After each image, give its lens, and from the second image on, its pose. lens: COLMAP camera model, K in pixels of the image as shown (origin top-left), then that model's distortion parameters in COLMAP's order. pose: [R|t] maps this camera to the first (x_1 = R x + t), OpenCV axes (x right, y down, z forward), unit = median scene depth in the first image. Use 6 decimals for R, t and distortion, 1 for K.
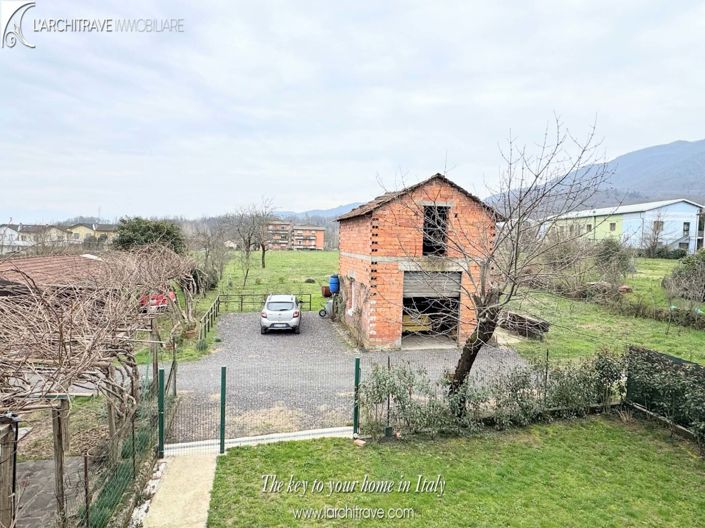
lens RADIAL K [[423.6, 0, 352.5], [0, 423.6, 264.0], [0, 0, 1]] dist [-0.001774, -0.000179]
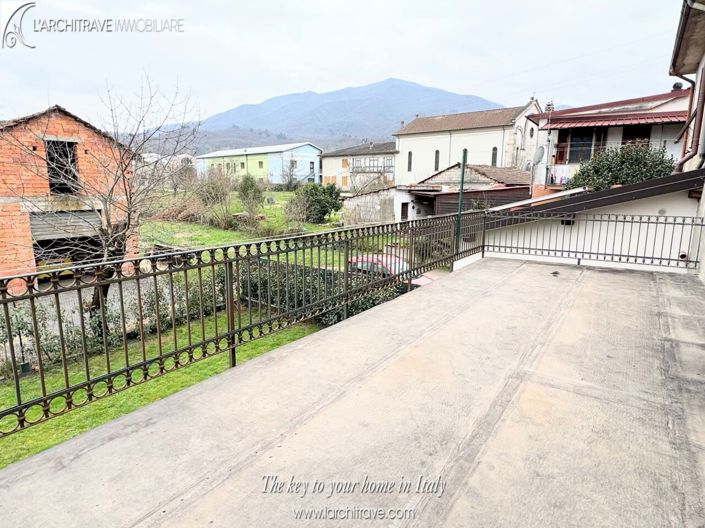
lens RADIAL K [[423.6, 0, 352.5], [0, 423.6, 264.0], [0, 0, 1]] dist [-0.001774, -0.000179]
pose [[0.736393, -0.143051, 0.661258, 0.015139], [0.045434, 0.985641, 0.162629, 0.009279], [-0.675027, -0.089715, 0.732318, -0.154121]]
